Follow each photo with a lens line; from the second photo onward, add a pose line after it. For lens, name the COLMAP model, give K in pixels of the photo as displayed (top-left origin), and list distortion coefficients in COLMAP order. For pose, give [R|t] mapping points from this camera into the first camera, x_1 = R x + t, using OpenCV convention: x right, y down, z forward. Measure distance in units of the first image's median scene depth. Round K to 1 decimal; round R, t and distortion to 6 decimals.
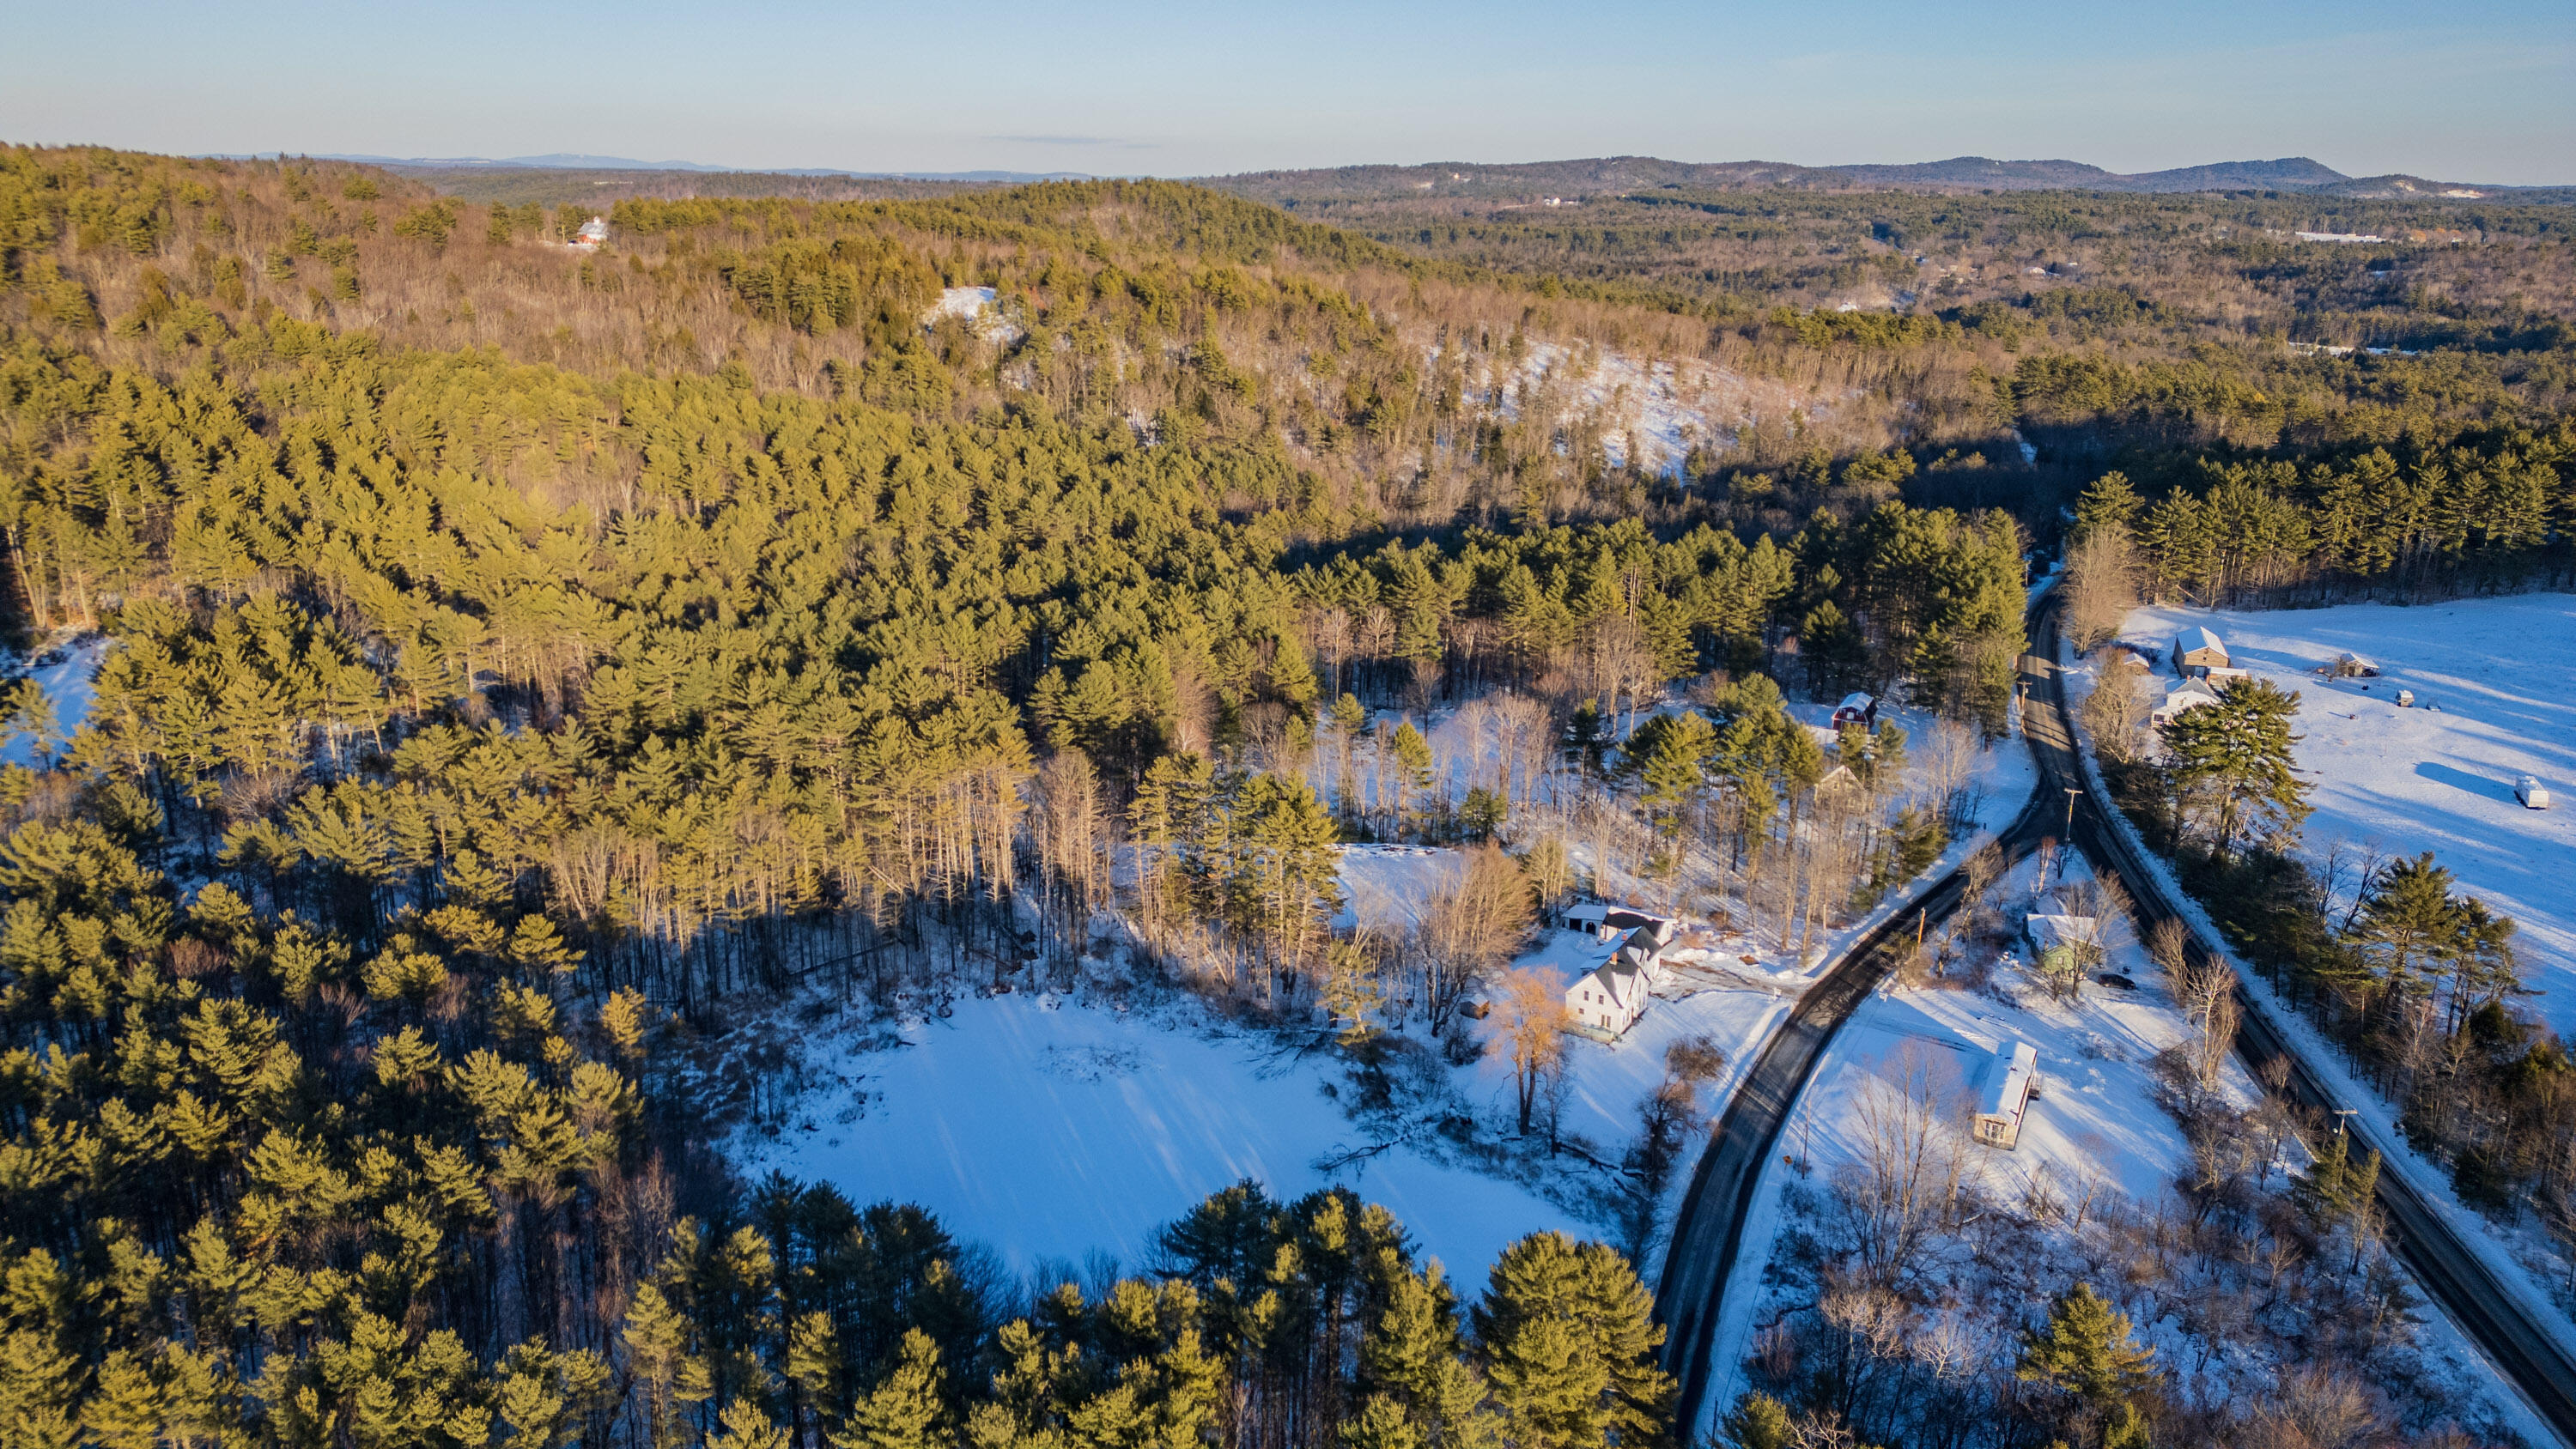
lens RADIAL K [[1771.1, 0, 1275.6], [0, 1771.1, 725.4], [0, 0, 1]] dist [0.090227, -0.094999]
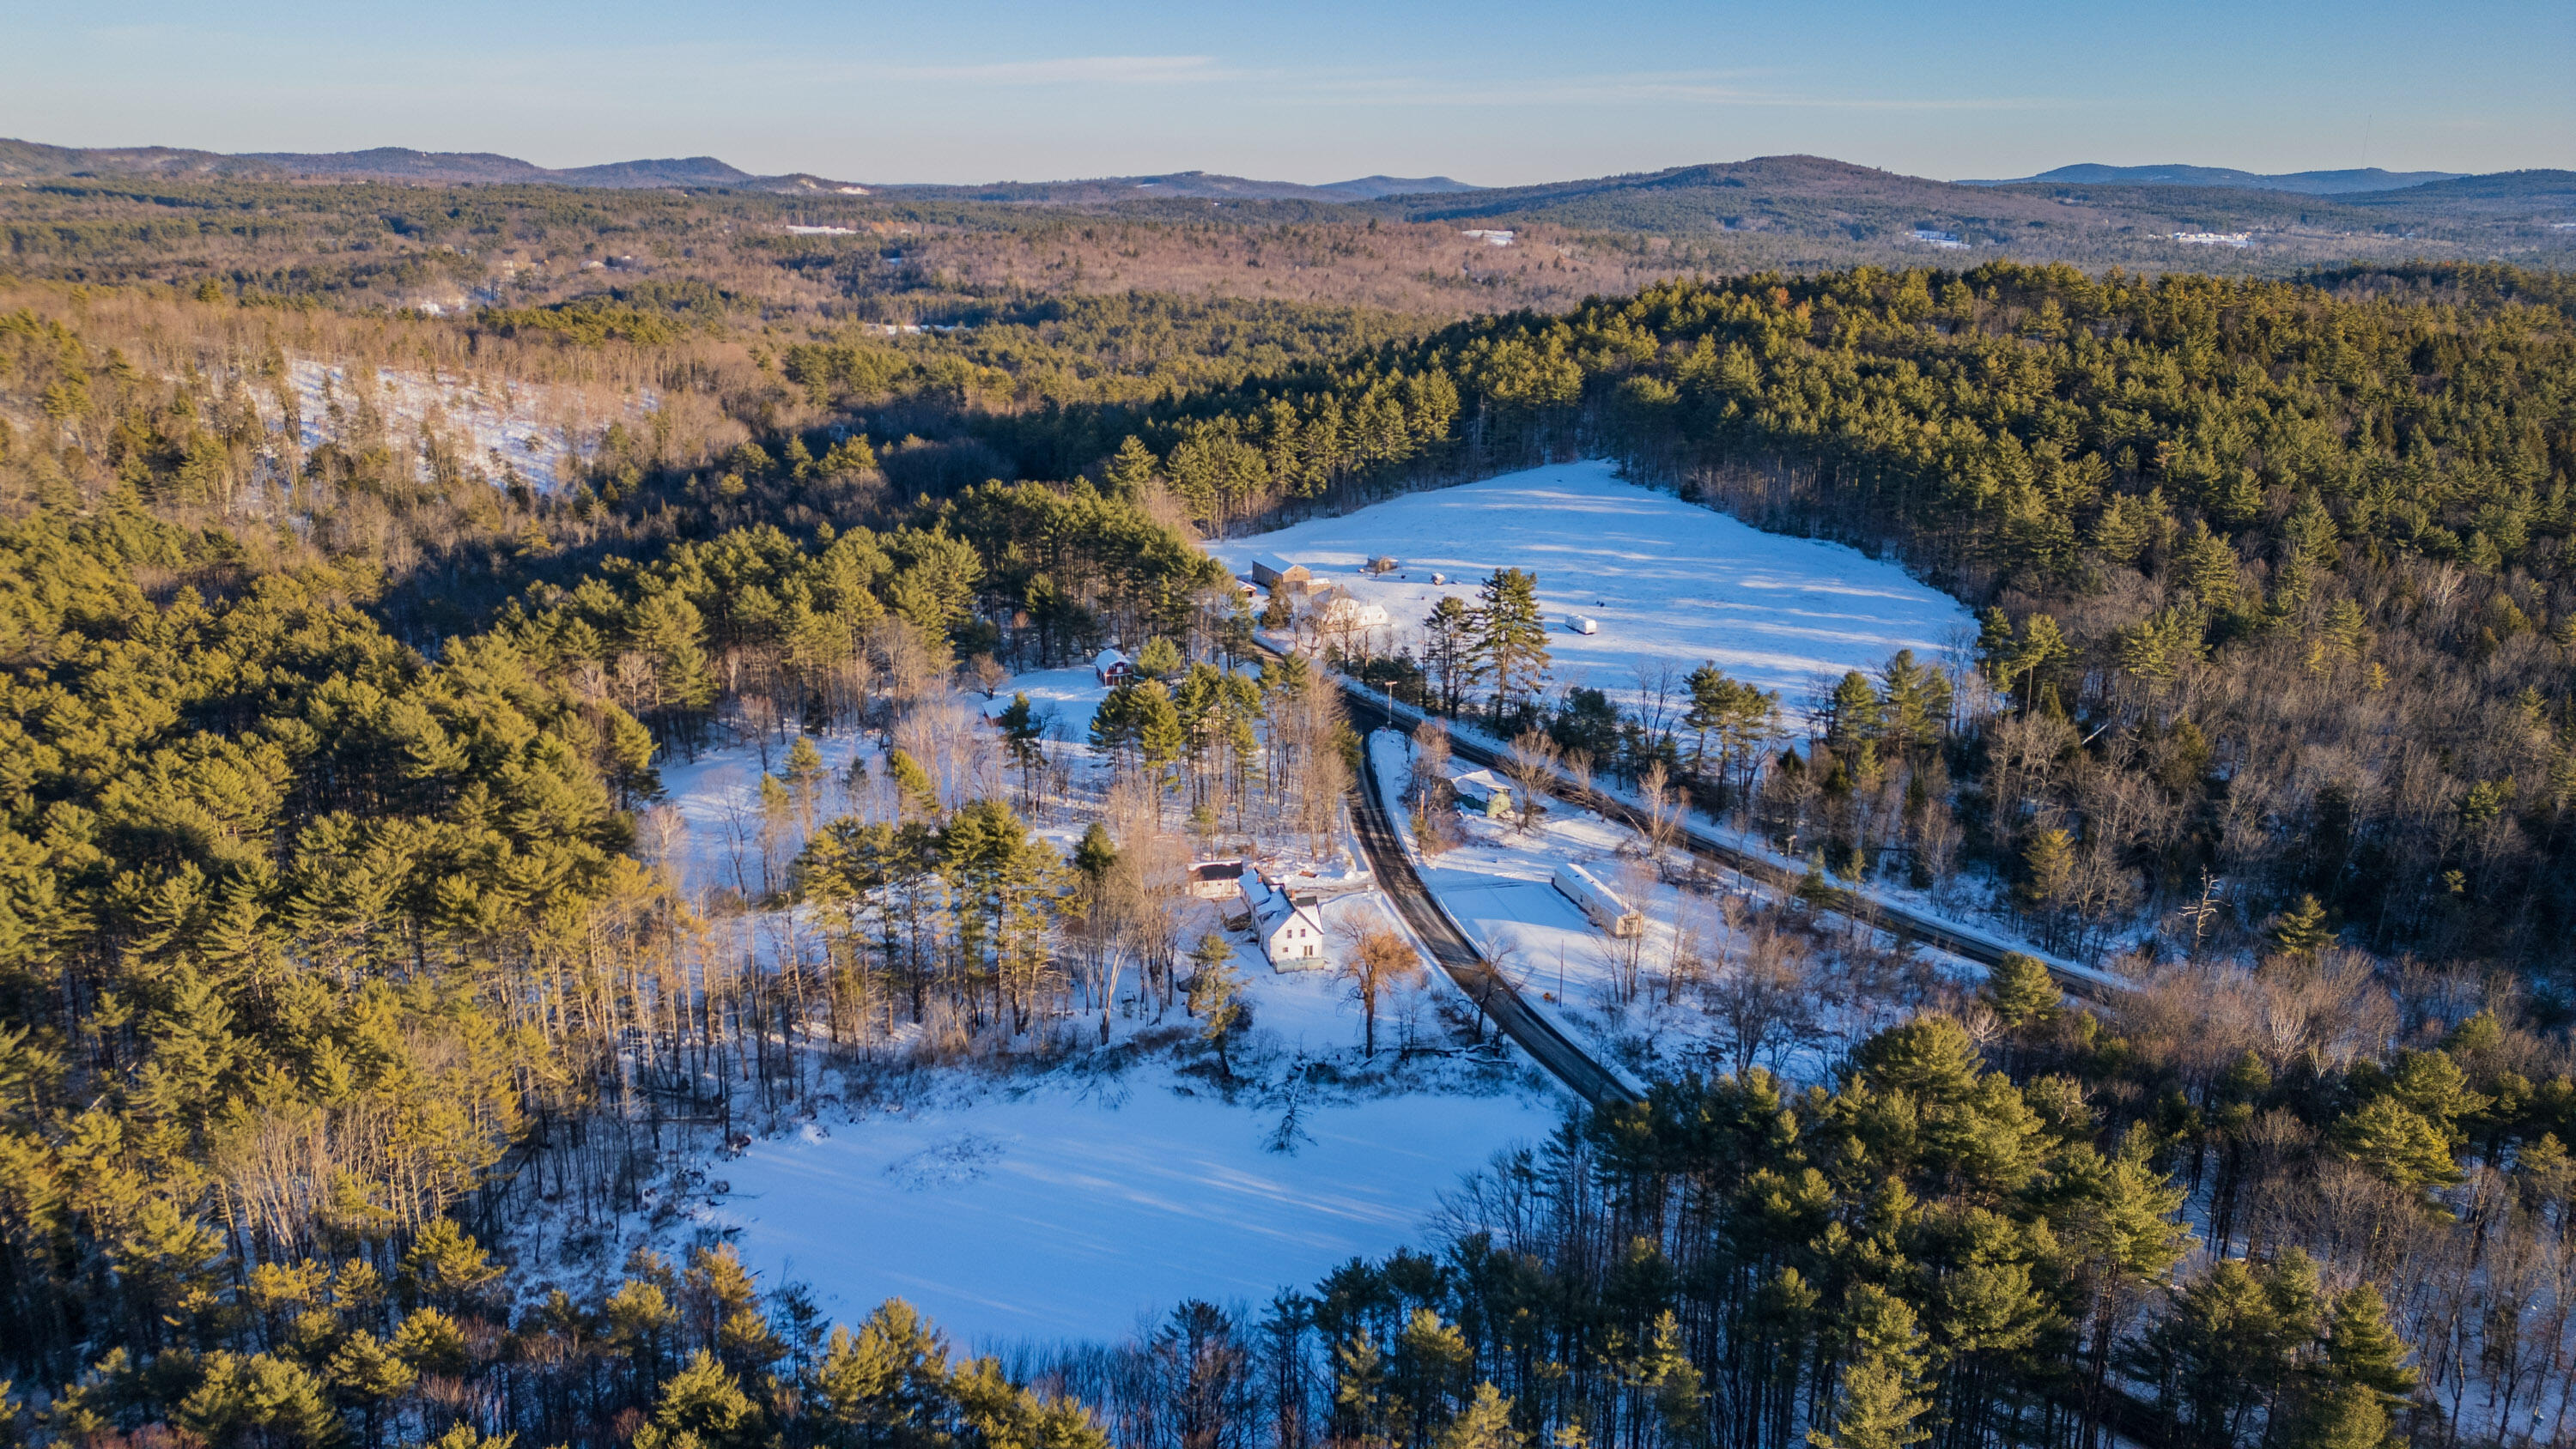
lens RADIAL K [[1771.1, 0, 1275.6], [0, 1771.1, 725.4], [0, 0, 1]] dist [0.090227, -0.094999]
pose [[0.698517, -0.209837, 0.684136, -0.385525], [0.207455, 0.974365, 0.087040, -0.049140], [-0.684862, 0.081129, 0.724142, 0.145158]]
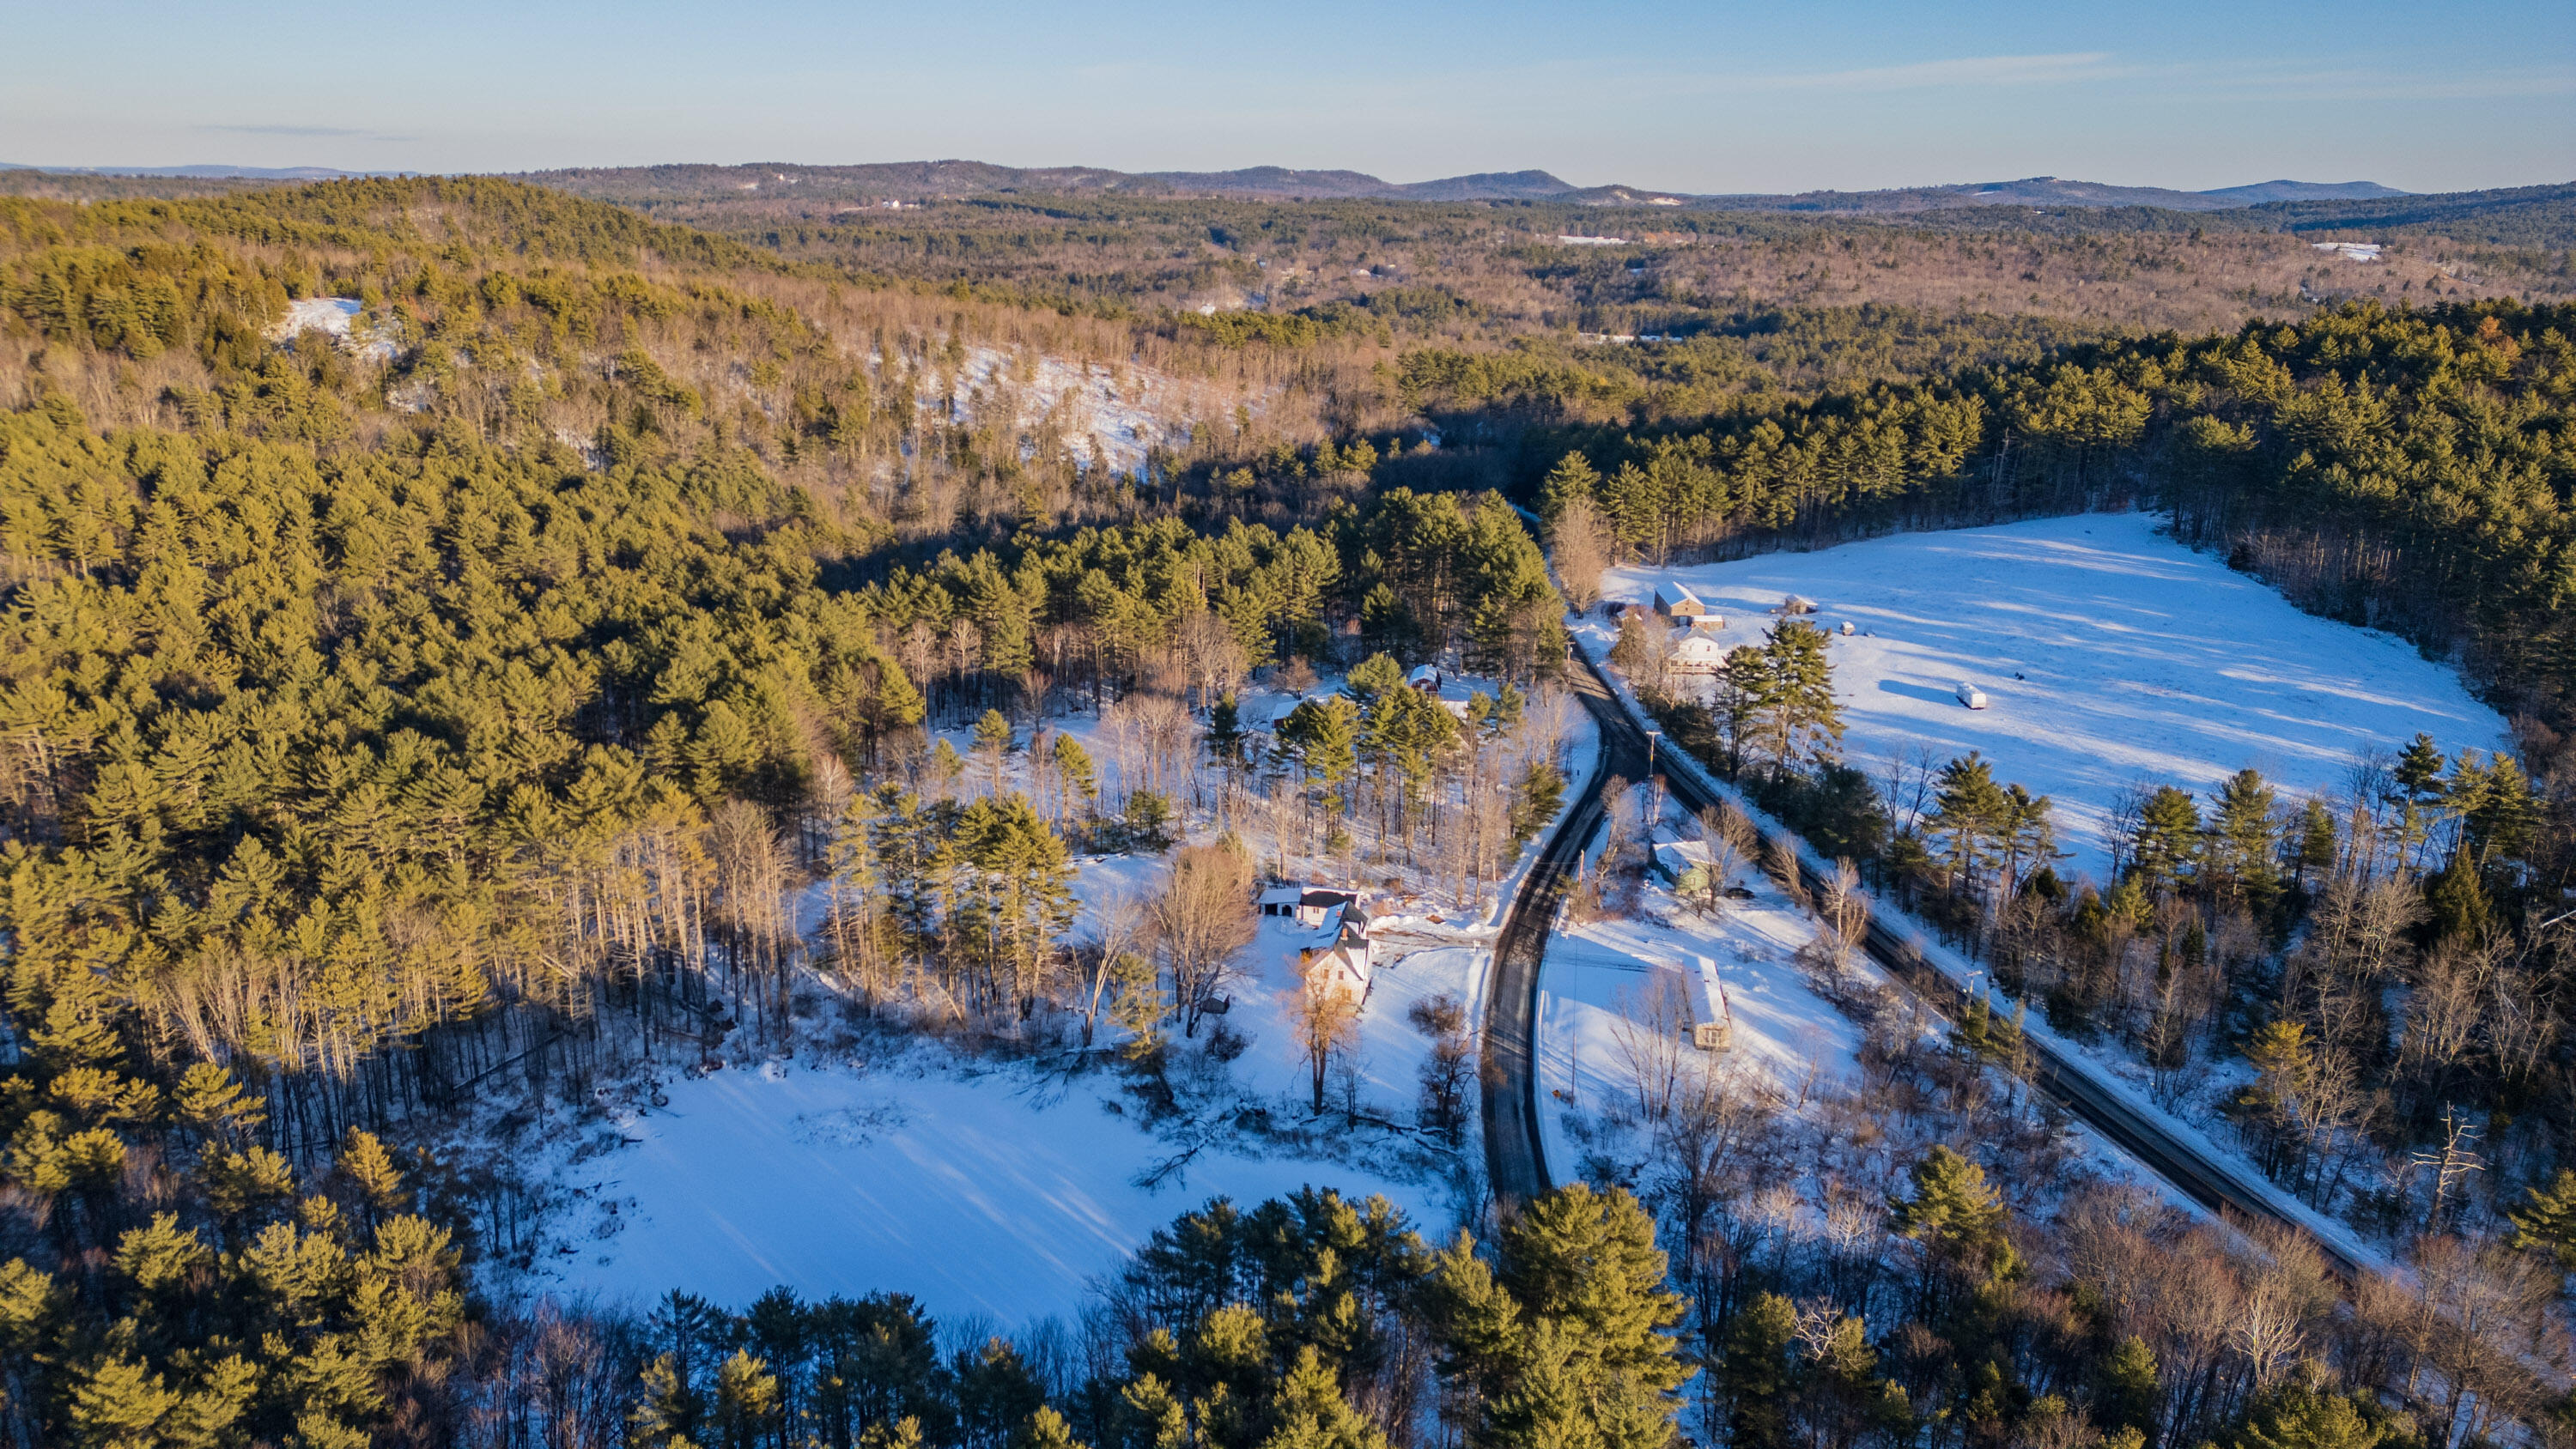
lens RADIAL K [[1771.1, 0, 1275.6], [0, 1771.1, 725.4], [0, 0, 1]] dist [0.090227, -0.094999]
pose [[0.935956, -0.100404, 0.337499, -0.131930], [0.100933, 0.994764, 0.016028, -0.008600], [-0.337341, 0.019063, 0.941190, 0.022486]]
